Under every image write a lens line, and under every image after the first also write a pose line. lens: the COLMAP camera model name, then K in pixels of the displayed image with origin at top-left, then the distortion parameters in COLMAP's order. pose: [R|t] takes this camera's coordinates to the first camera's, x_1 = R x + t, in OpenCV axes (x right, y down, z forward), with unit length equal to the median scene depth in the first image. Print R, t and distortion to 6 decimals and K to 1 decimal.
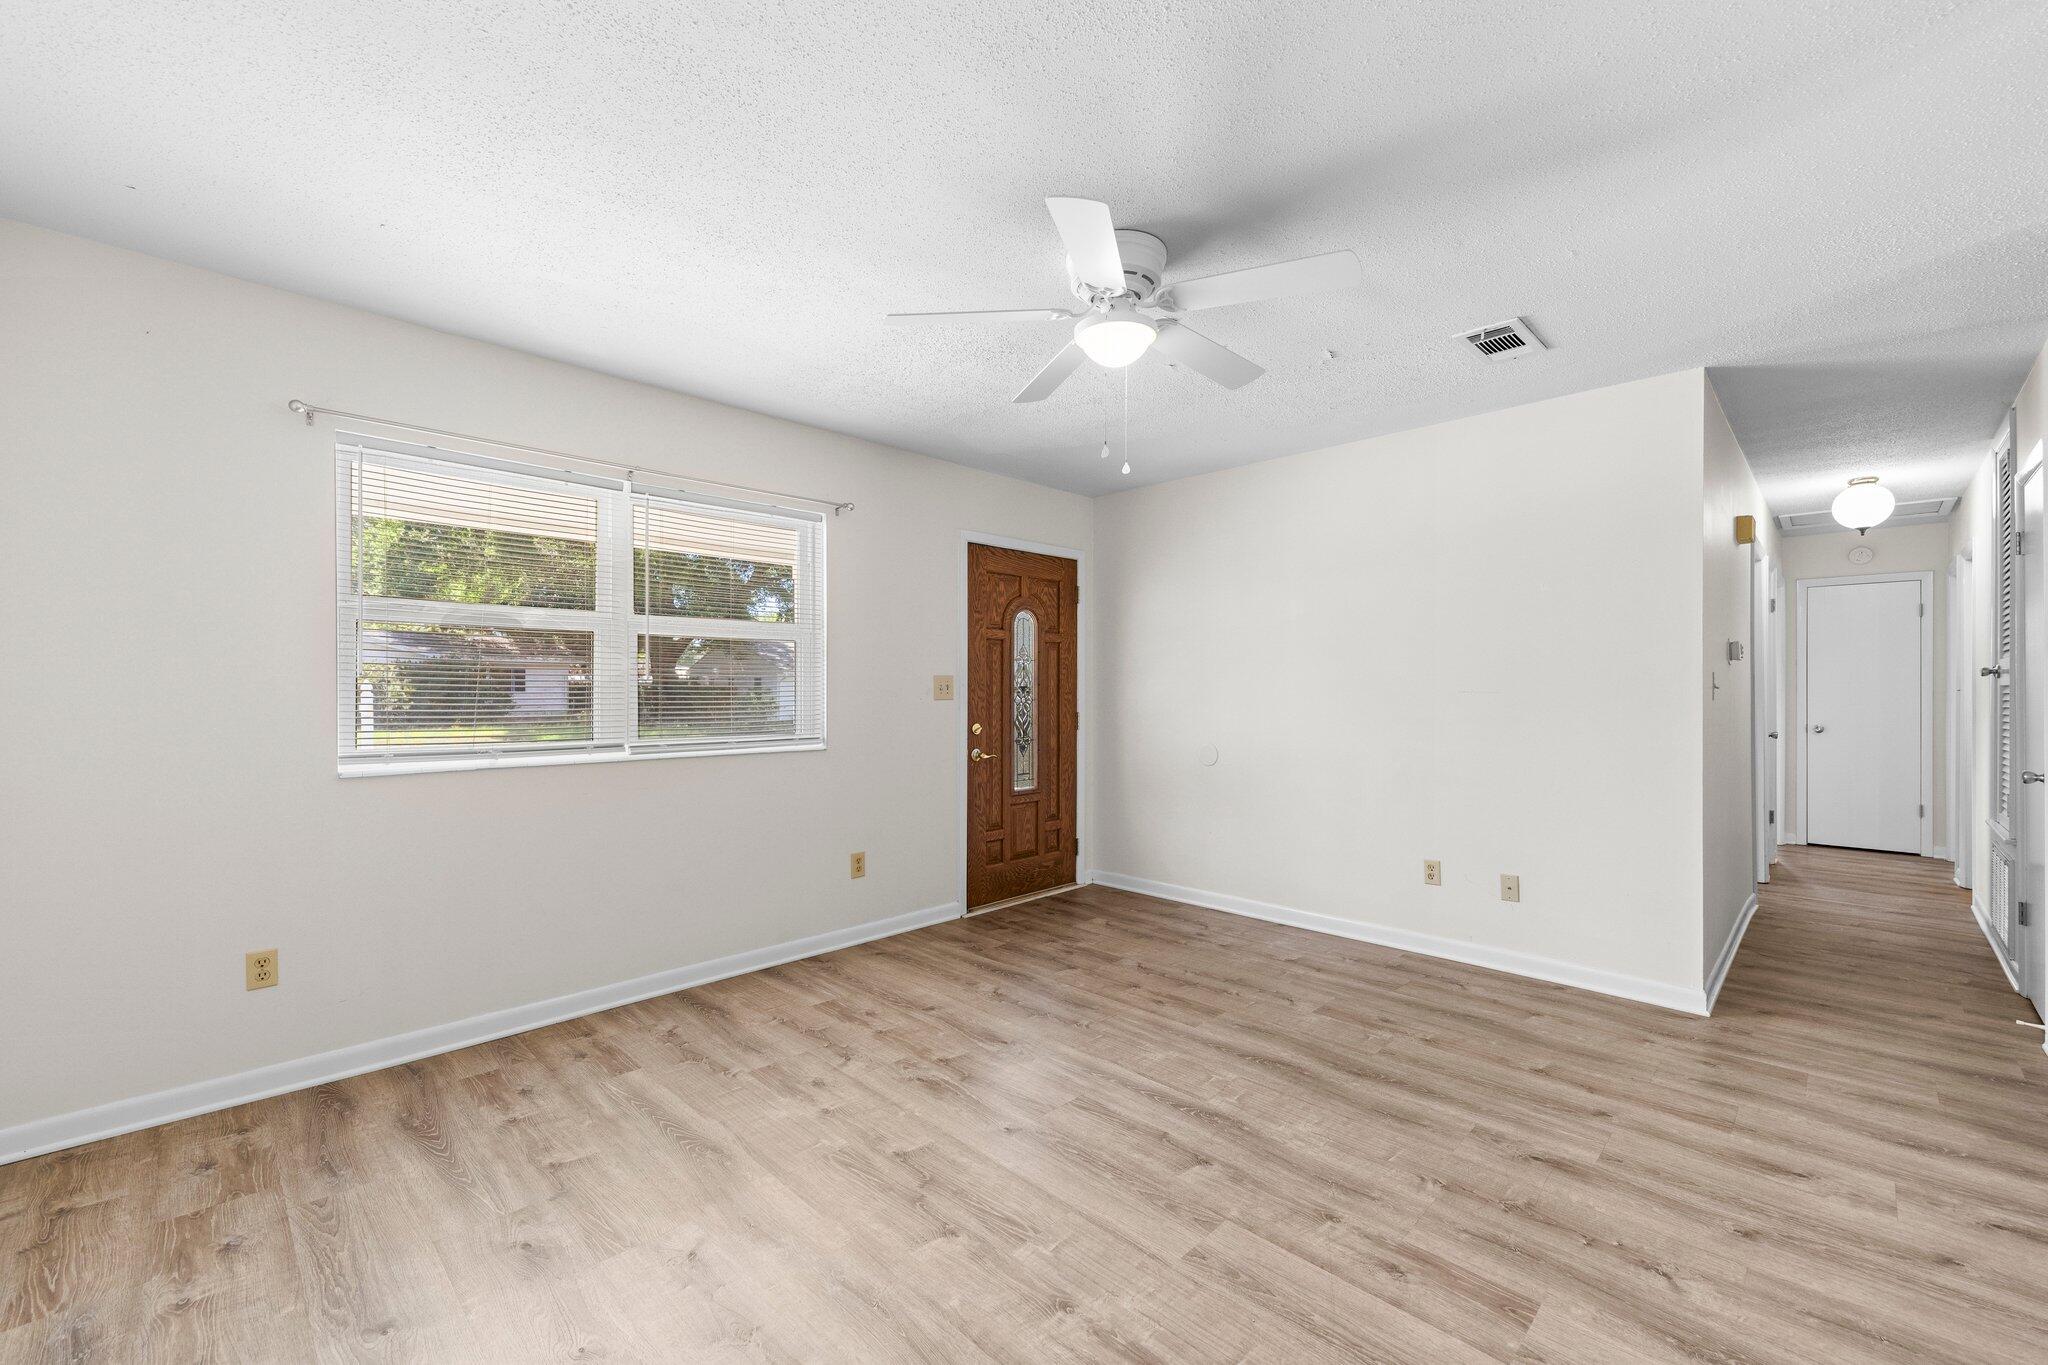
lens RADIAL K [[802.5, 0, 1024.1], [0, 802.5, 687.3], [0, 0, 1]] dist [0.008171, -0.000504]
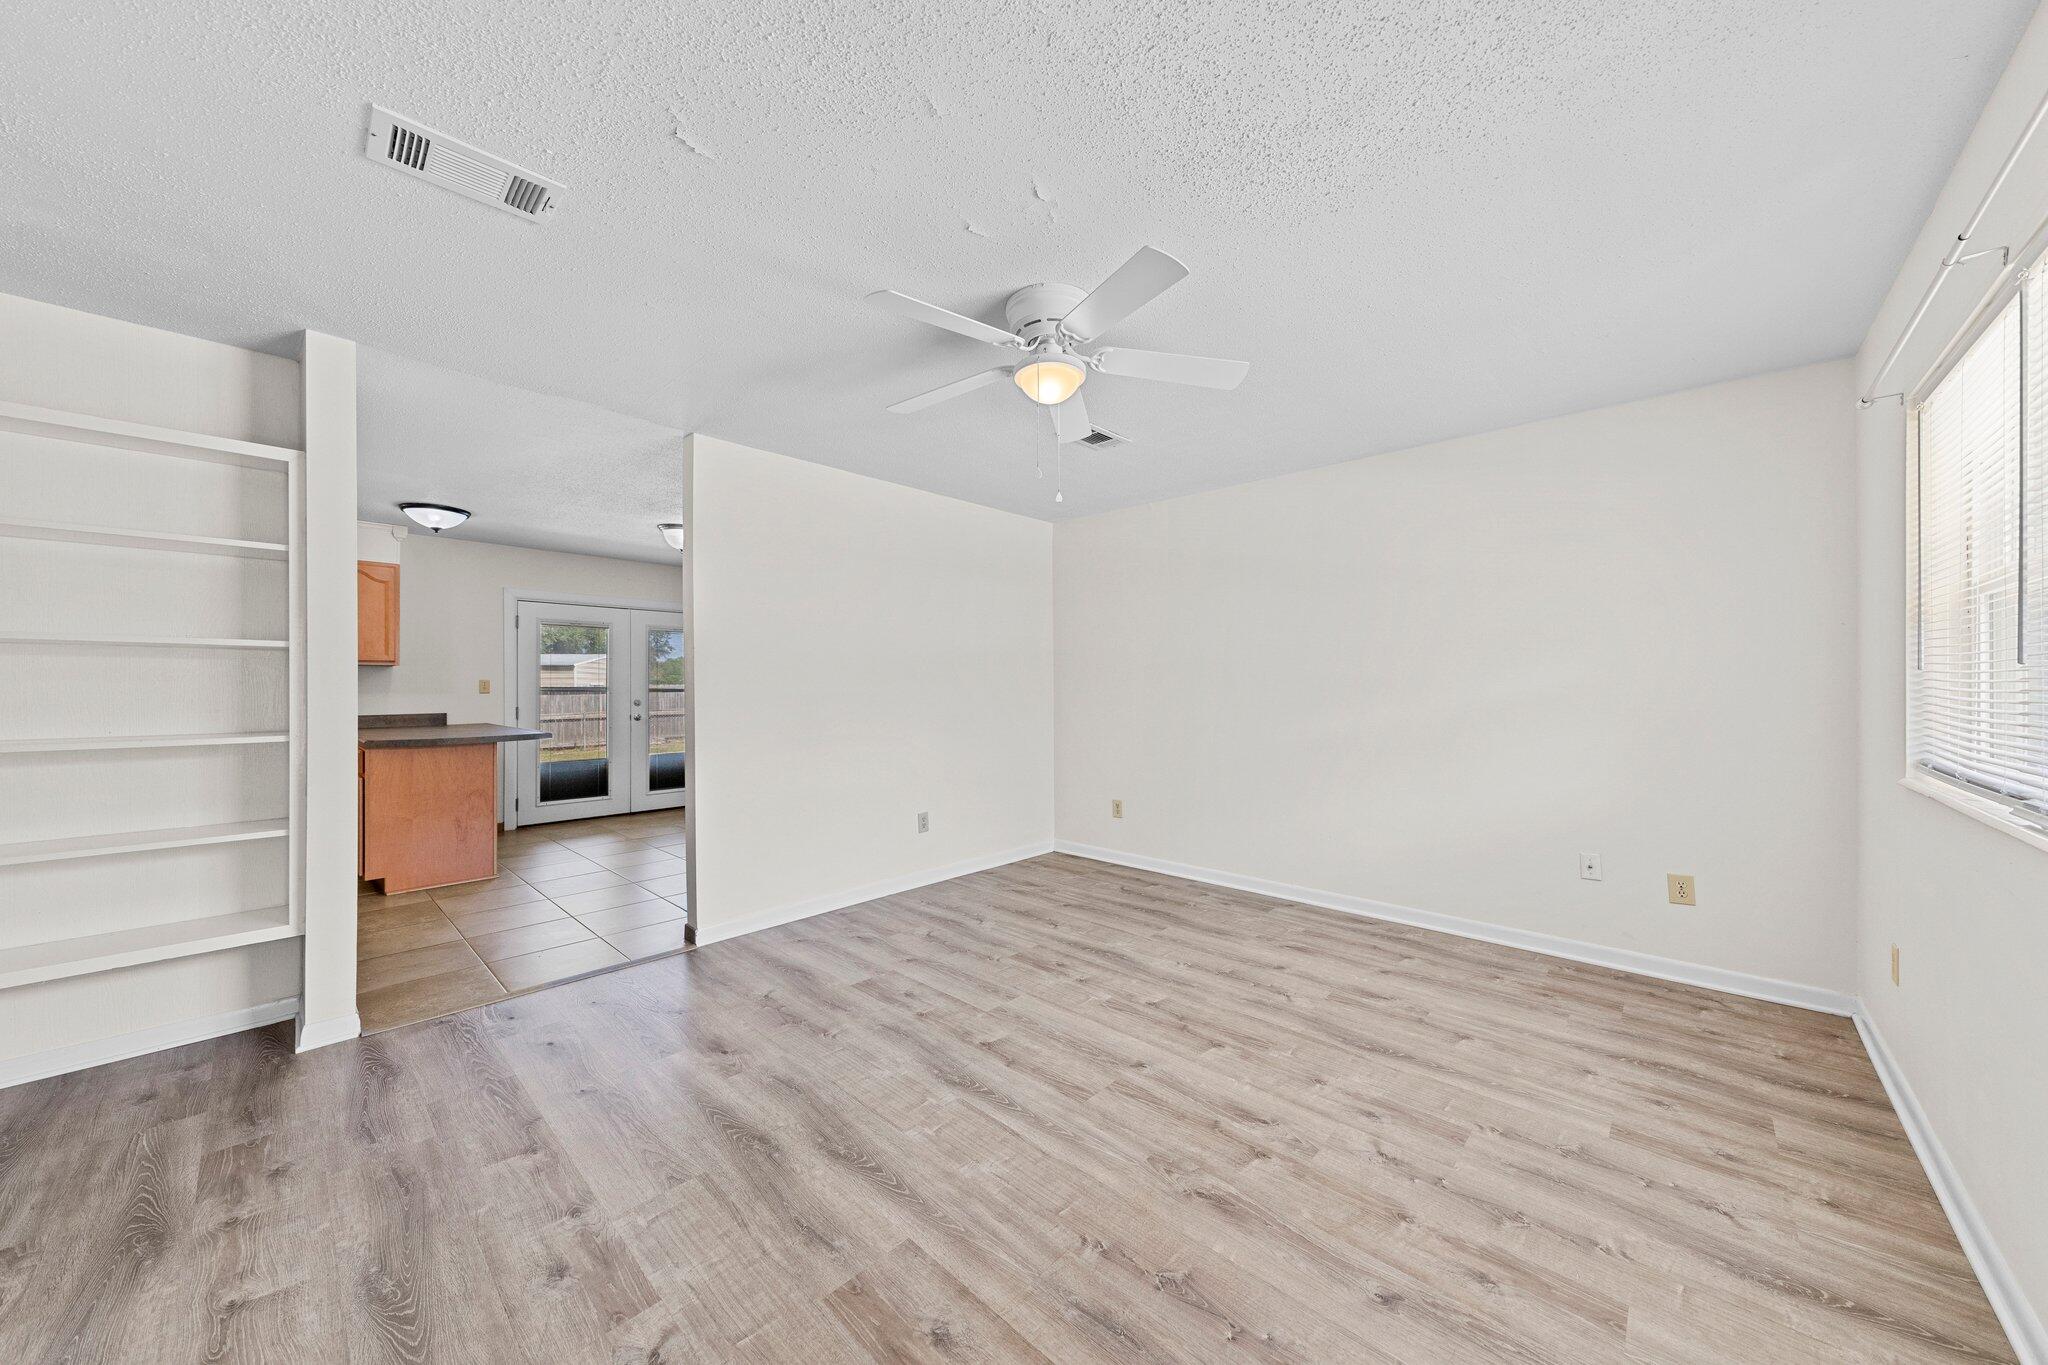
lens RADIAL K [[703.2, 0, 1035.4], [0, 703.2, 689.9], [0, 0, 1]] dist [0.013647, -0.005394]
pose [[-0.998604, 0.001431, -0.052798, 0.145500], [0.001419, 0.999999, 0.000258, 0.006077], [0.052798, 0.000183, -0.998605, 1.559045]]
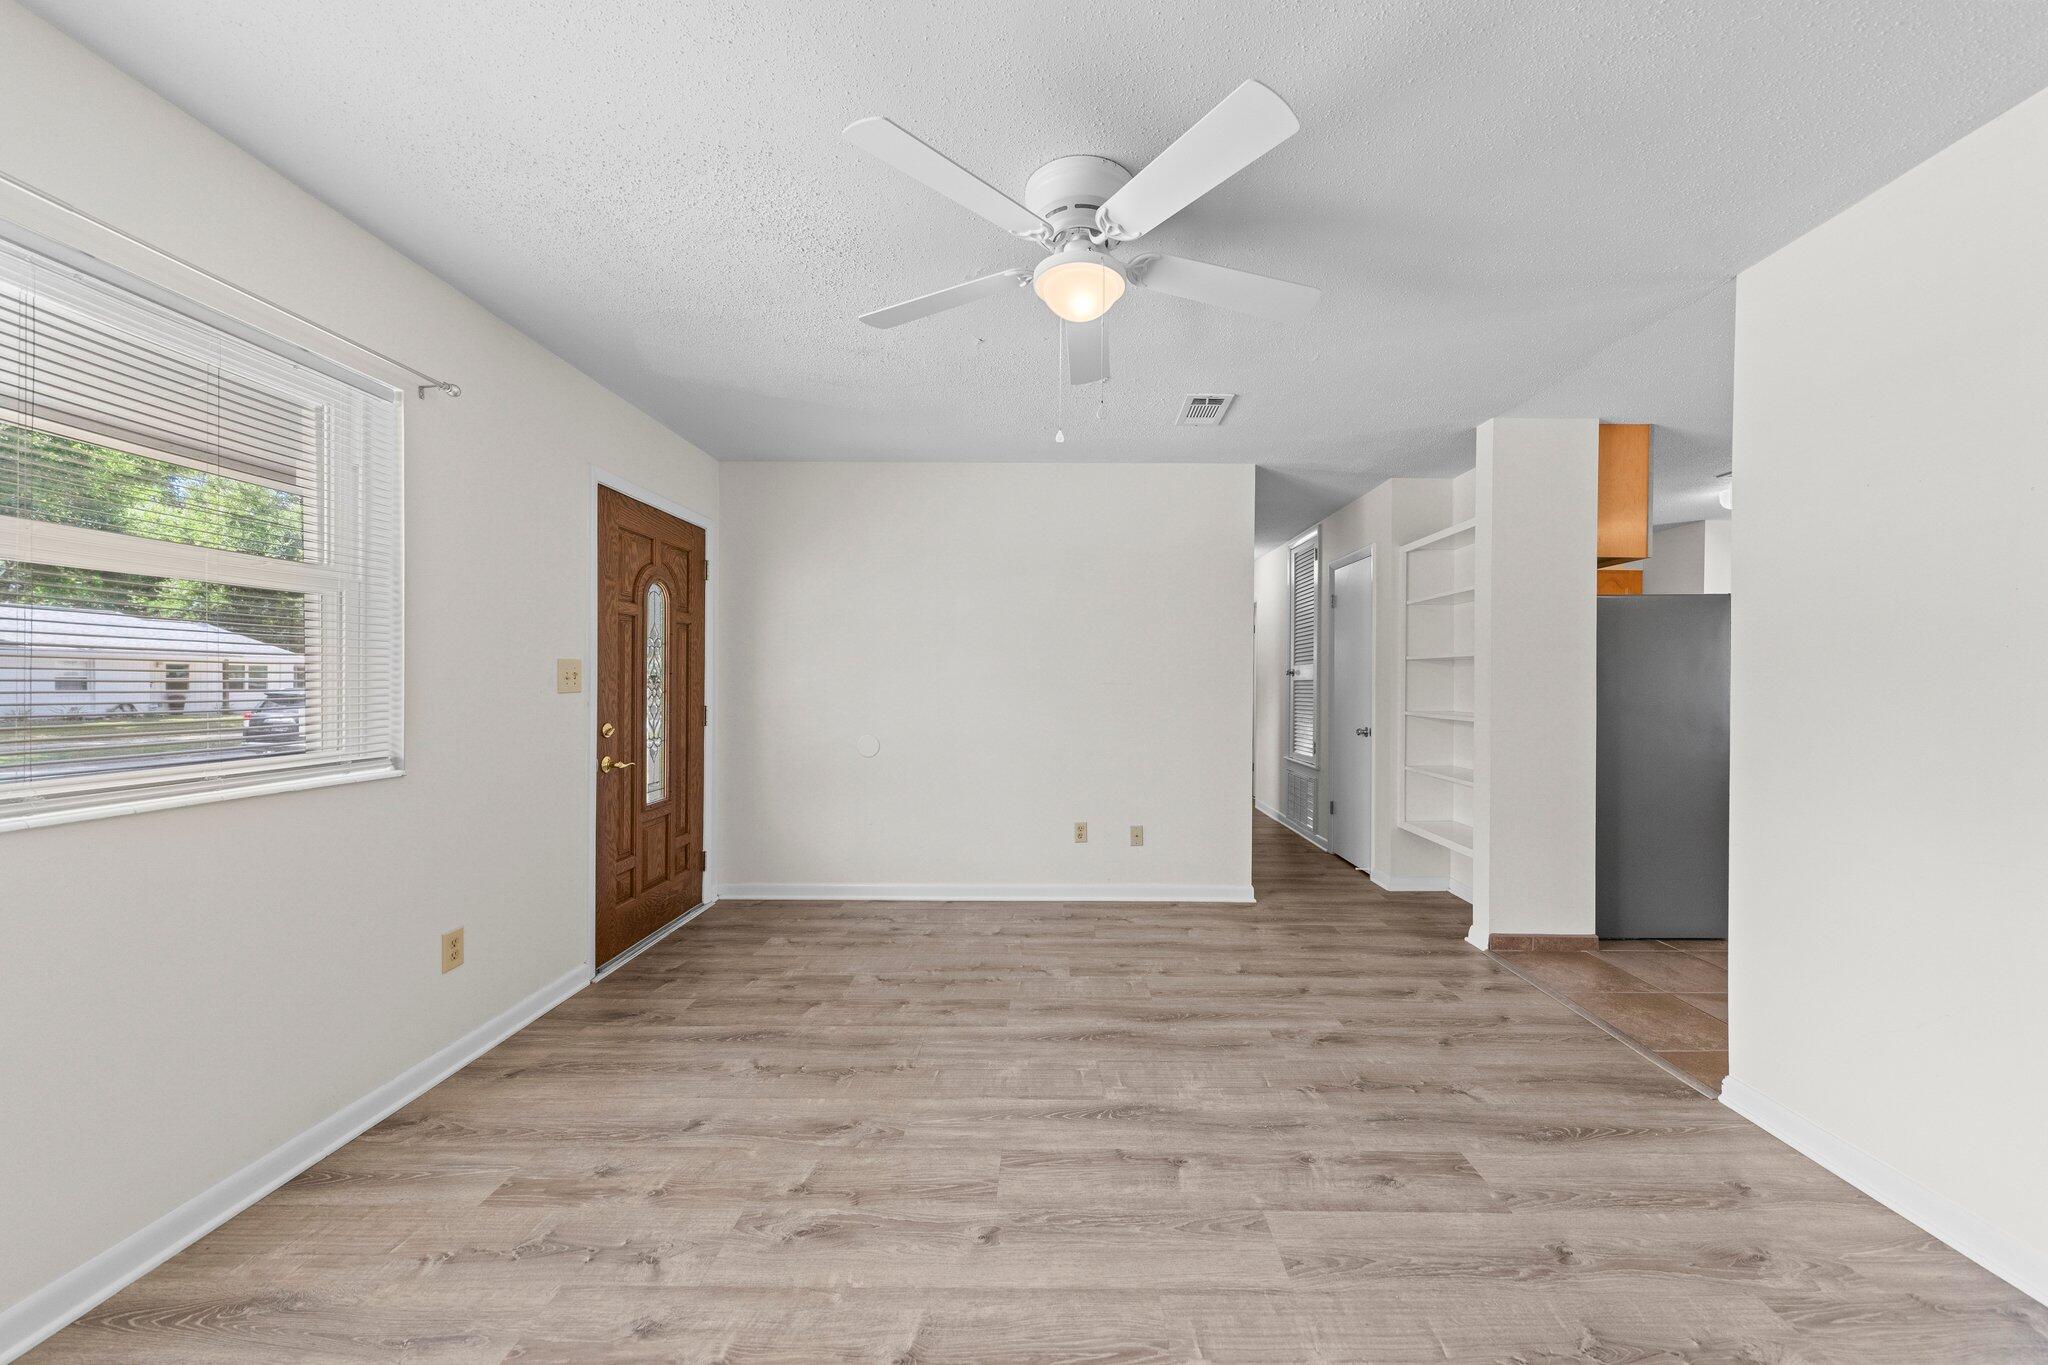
lens RADIAL K [[703.2, 0, 1035.4], [0, 703.2, 689.9], [0, 0, 1]] dist [0.013647, -0.005394]
pose [[0.719251, -0.003277, 0.694743, -0.362457], [-0.008463, 0.999873, 0.013479, 0.000684], [-0.694699, -0.015574, 0.719132, 0.367042]]
